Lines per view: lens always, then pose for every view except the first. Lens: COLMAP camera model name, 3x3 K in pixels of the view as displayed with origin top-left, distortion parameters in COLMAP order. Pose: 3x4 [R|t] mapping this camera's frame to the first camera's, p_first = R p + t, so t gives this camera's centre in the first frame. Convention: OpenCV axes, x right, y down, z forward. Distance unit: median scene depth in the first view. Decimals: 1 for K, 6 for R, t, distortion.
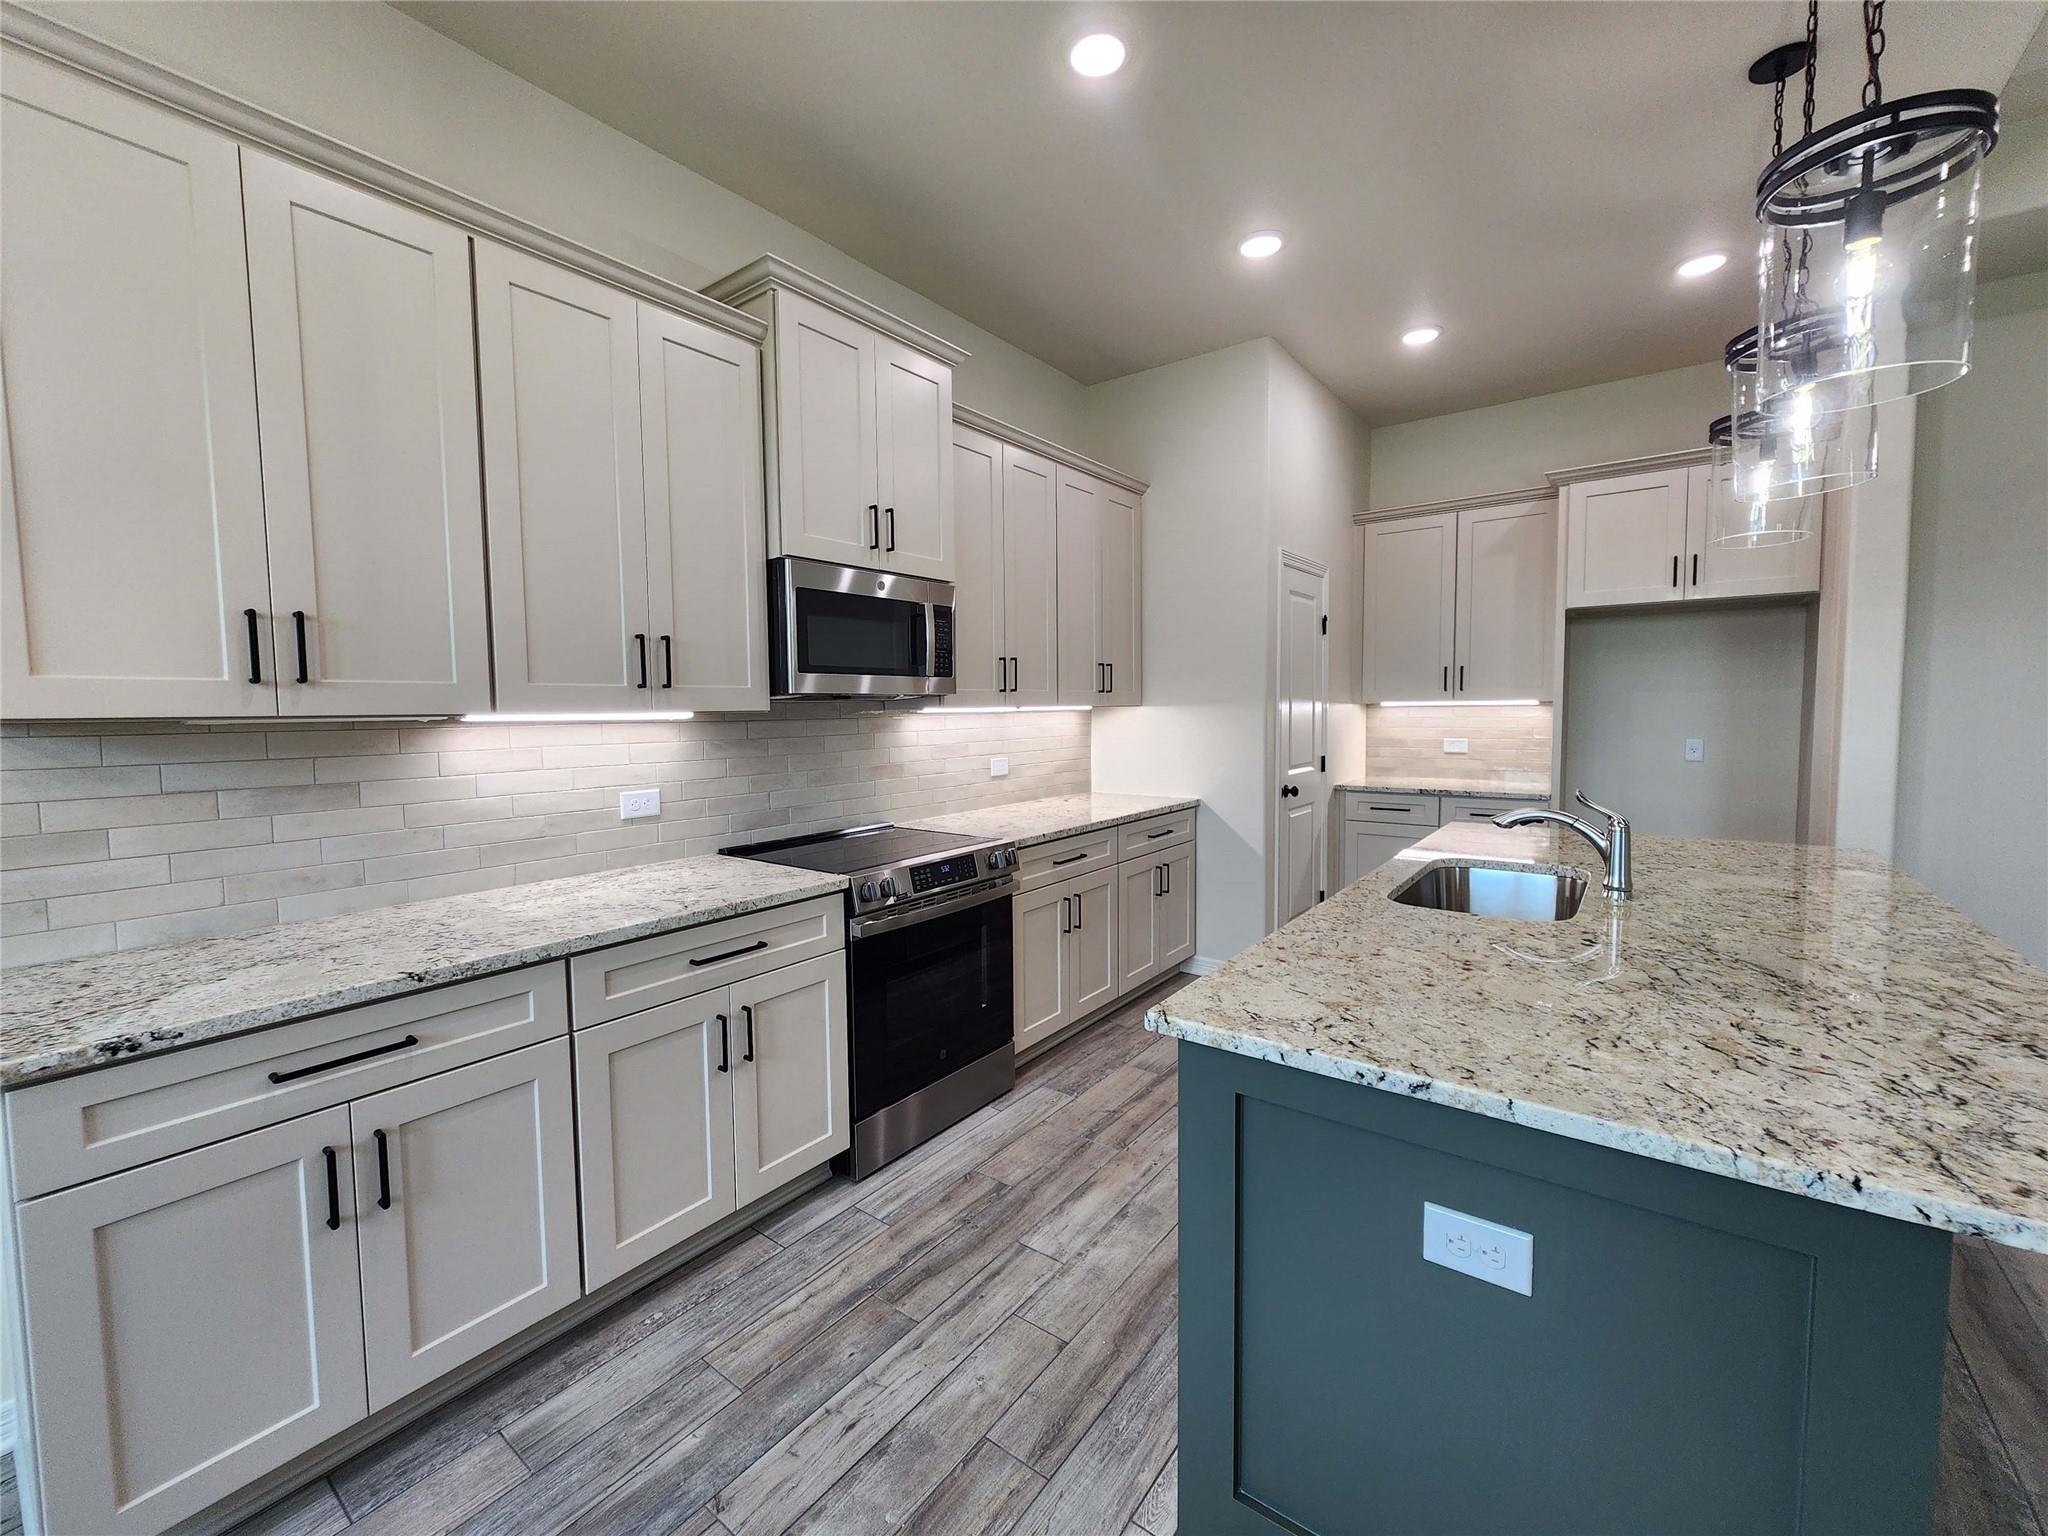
lens RADIAL K [[837.3, 0, 1009.3], [0, 837.3, 762.2], [0, 0, 1]] dist [0.001581, 0.000438]
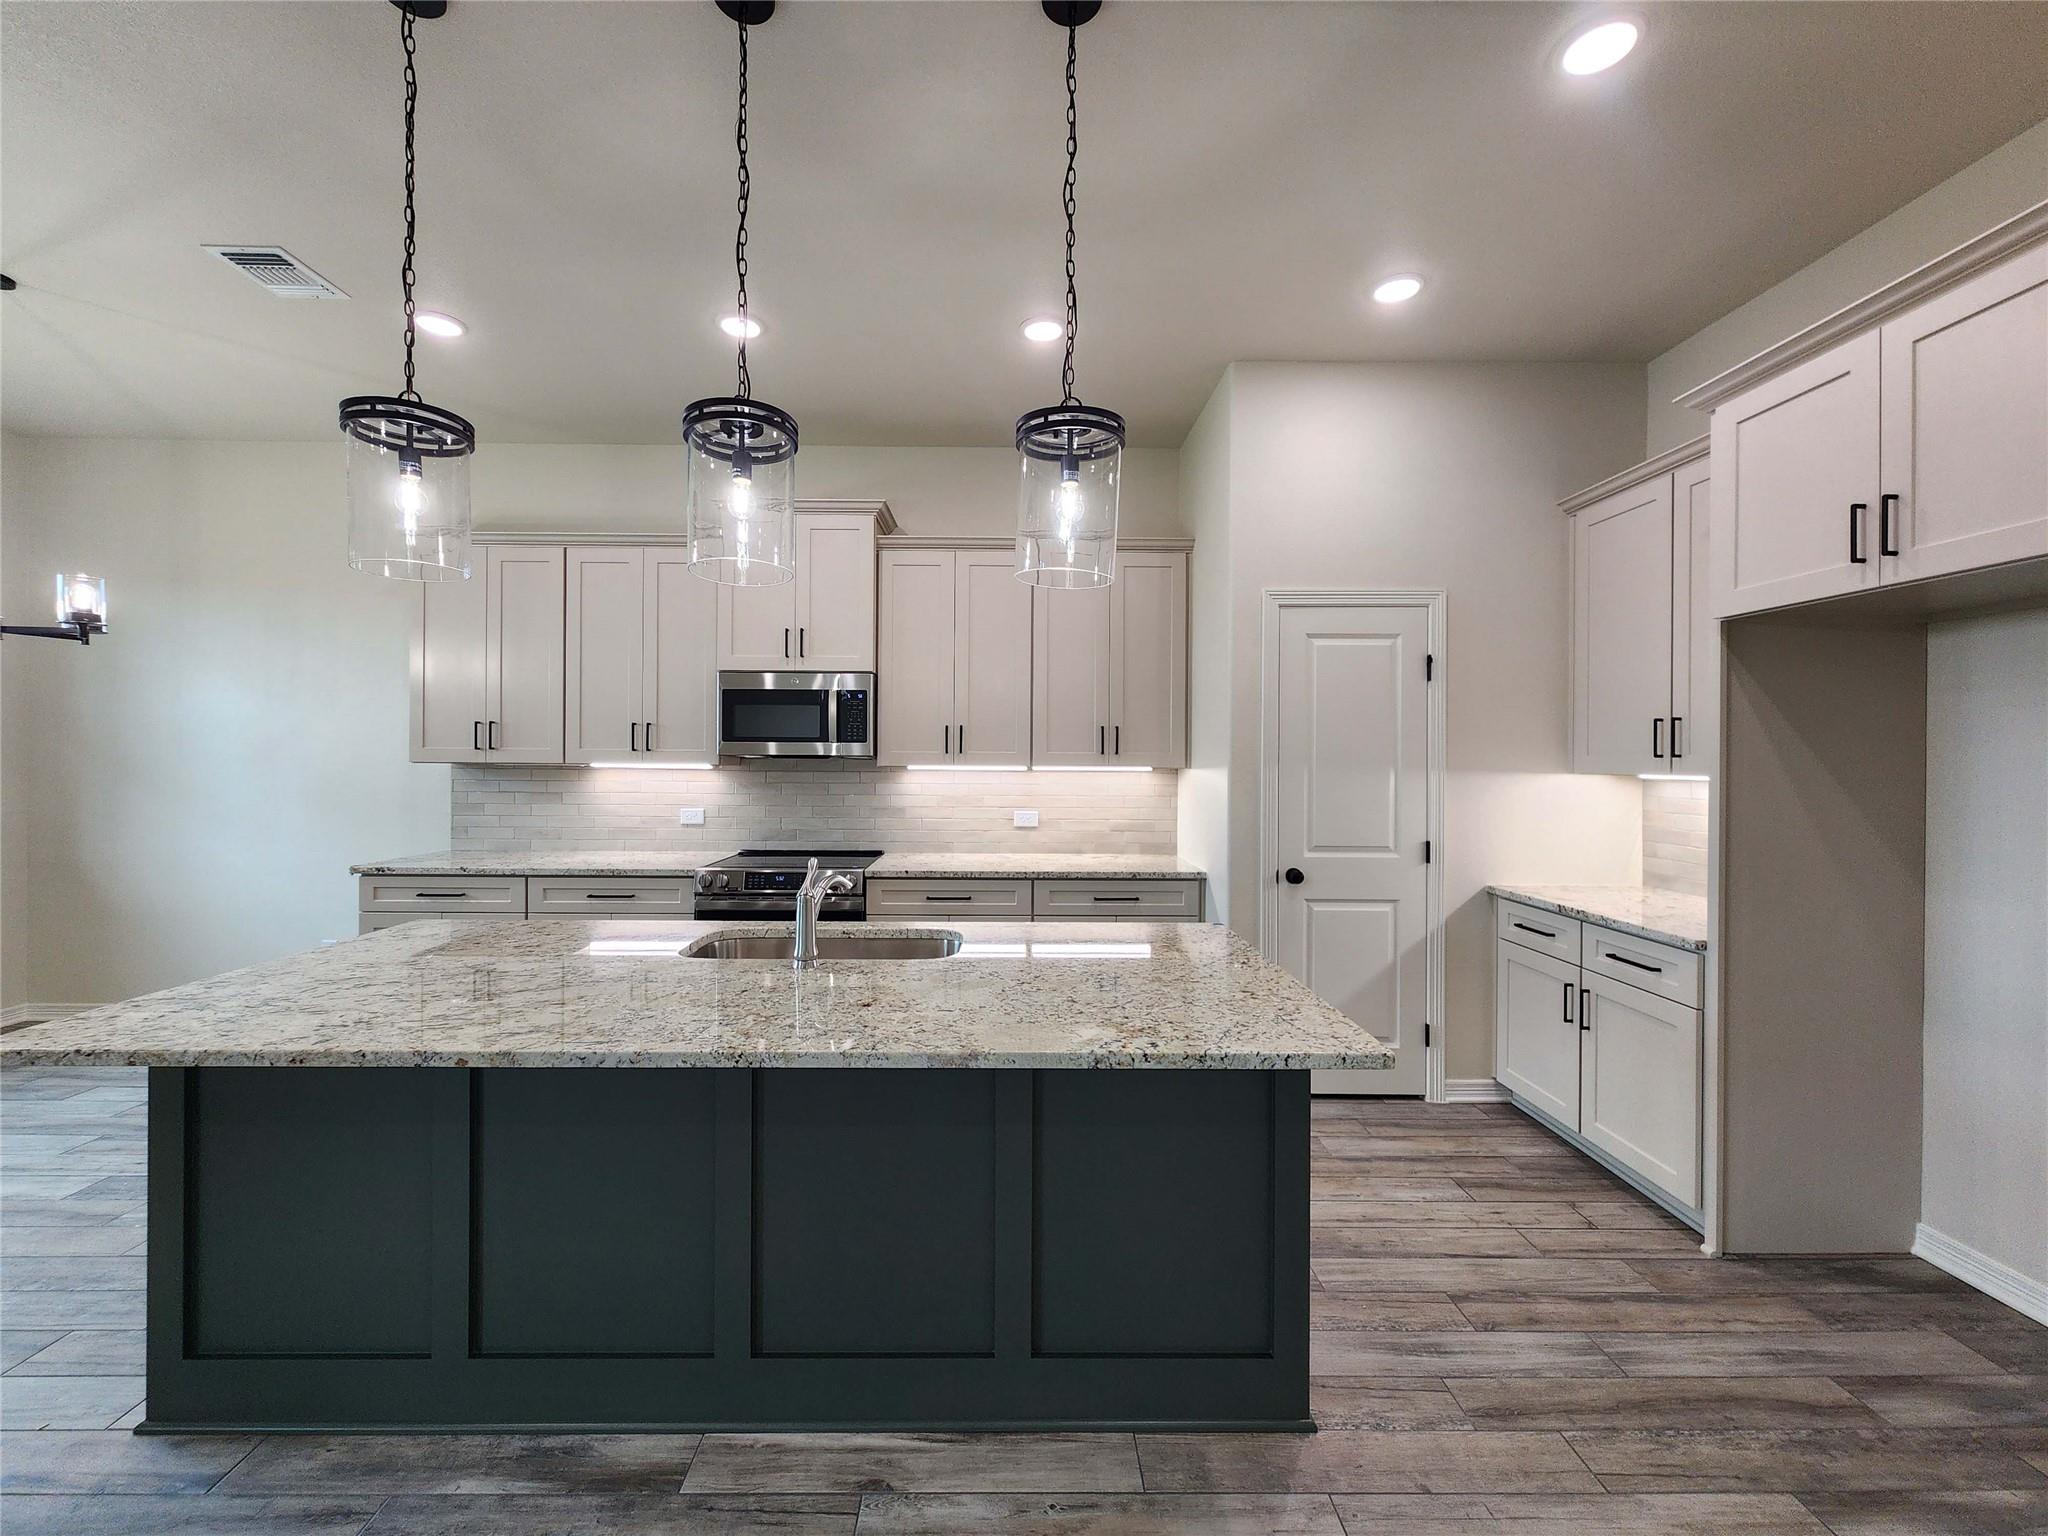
lens RADIAL K [[837.3, 0, 1009.3], [0, 837.3, 762.2], [0, 0, 1]] dist [0.001581, 0.000438]
pose [[0.612703, 0.020497, -0.790048, 1.497343], [-0.067010, 0.997411, -0.026091, -0.068750], [0.787468, 0.068927, 0.612490, 0.494184]]
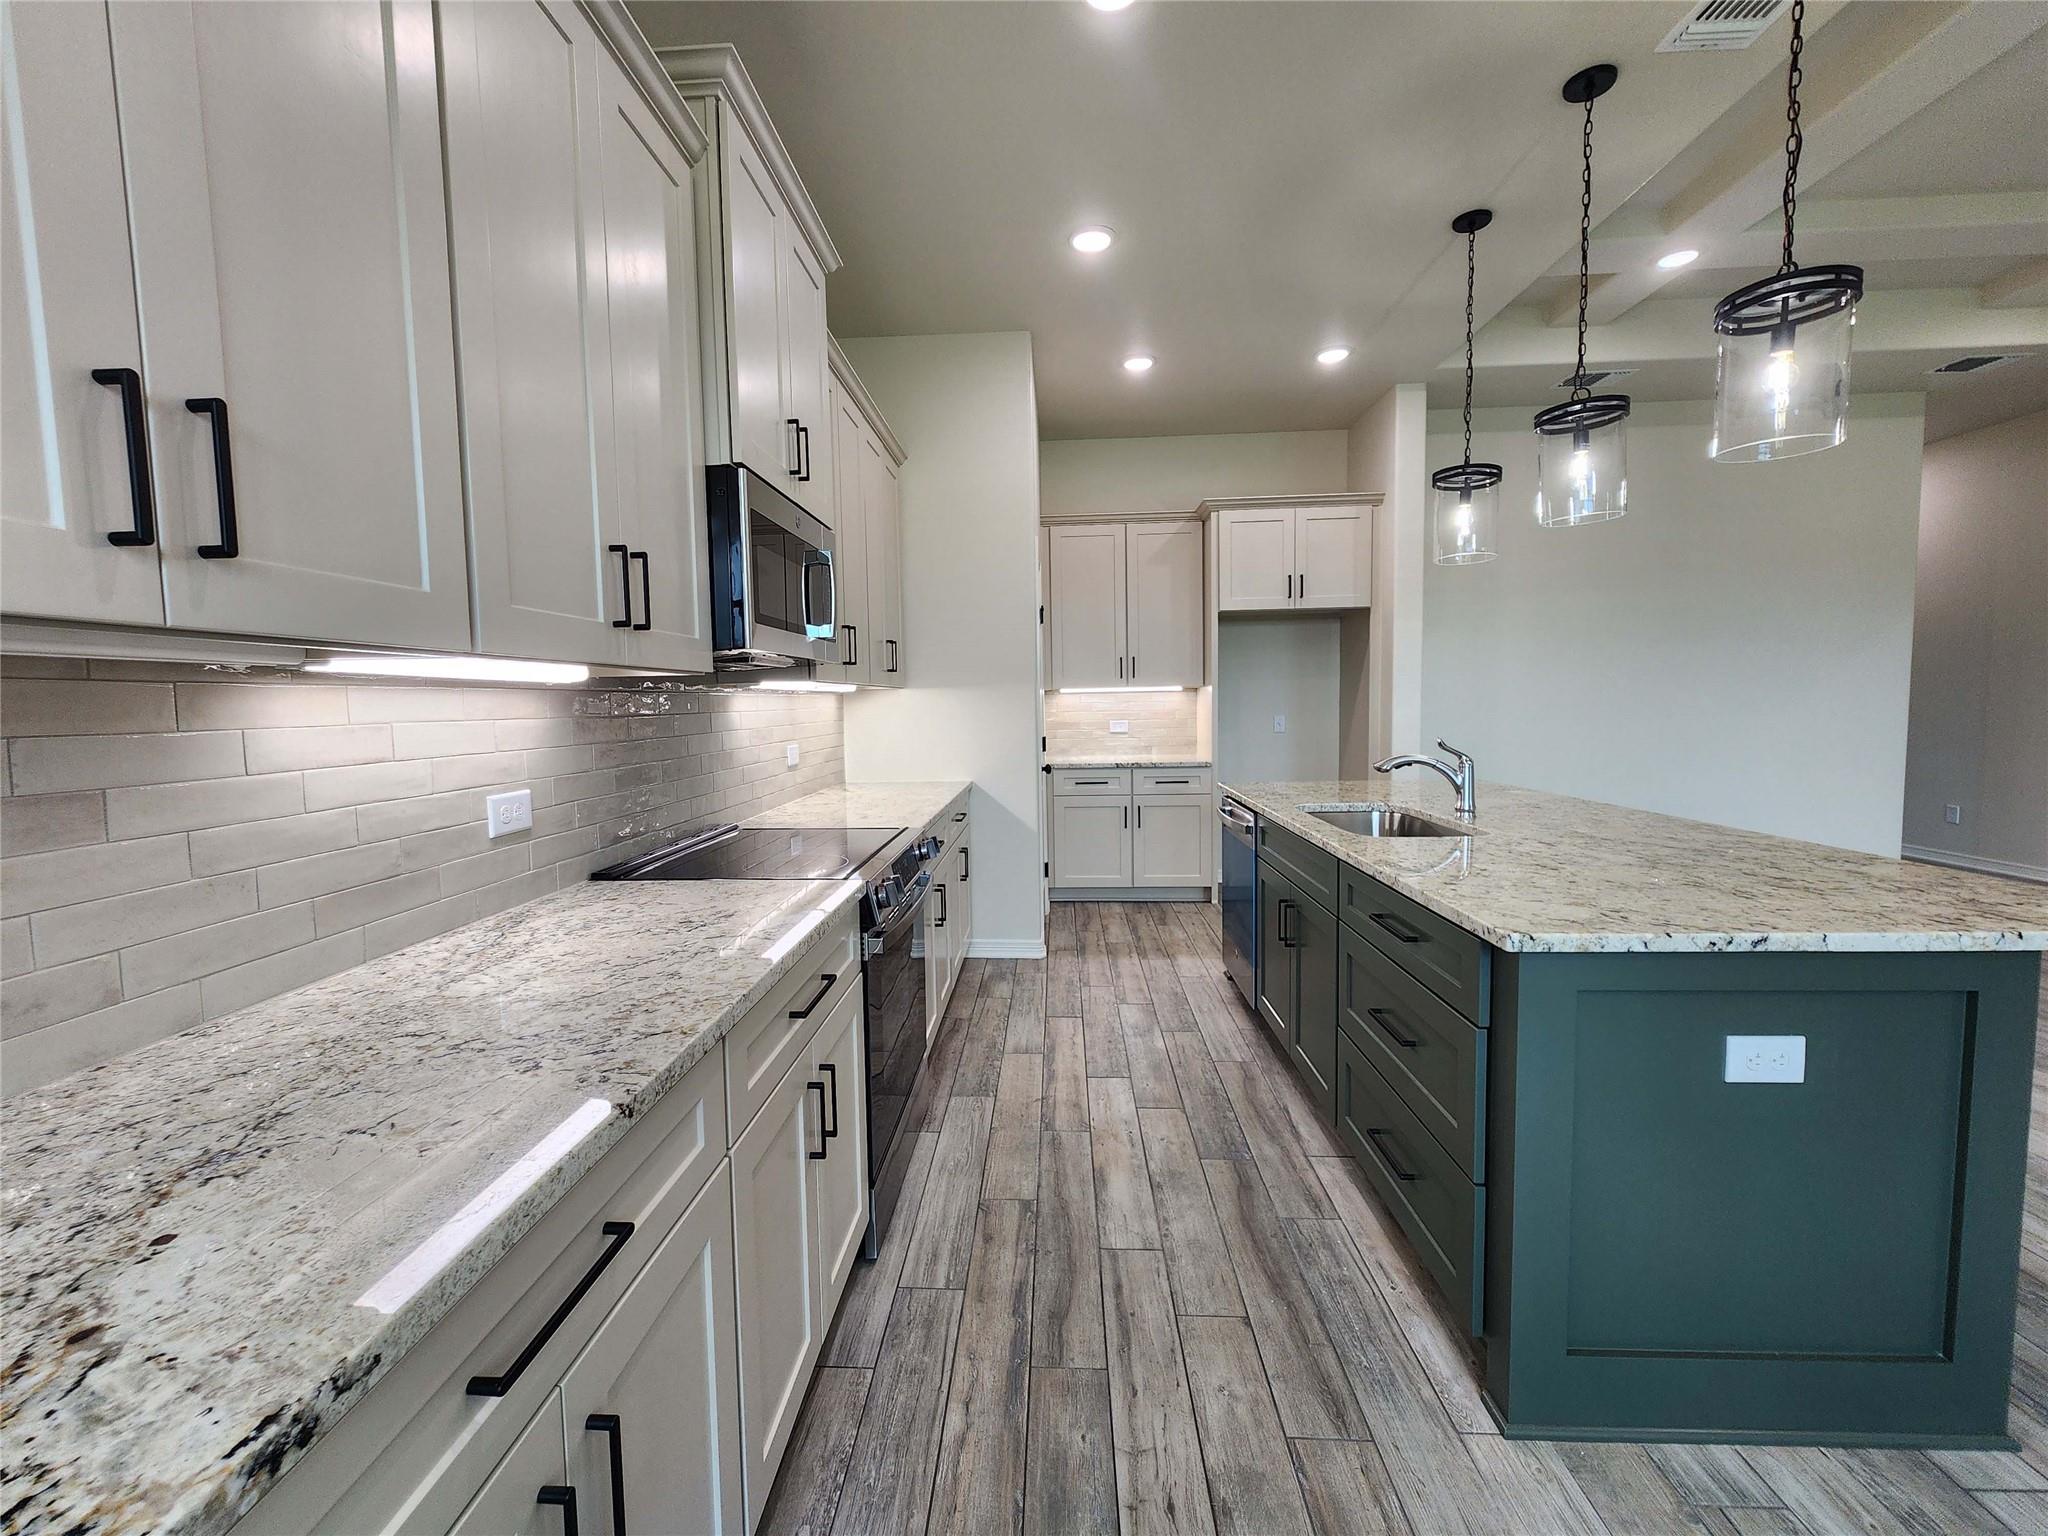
lens RADIAL K [[837.3, 0, 1009.3], [0, 837.3, 762.2], [0, 0, 1]] dist [0.001581, 0.000438]
pose [[0.828038, -0.044355, 0.558915, -0.537666], [0.046519, 0.998864, 0.010351, 0.024021], [-0.558739, 0.017429, 0.829160, 0.272352]]
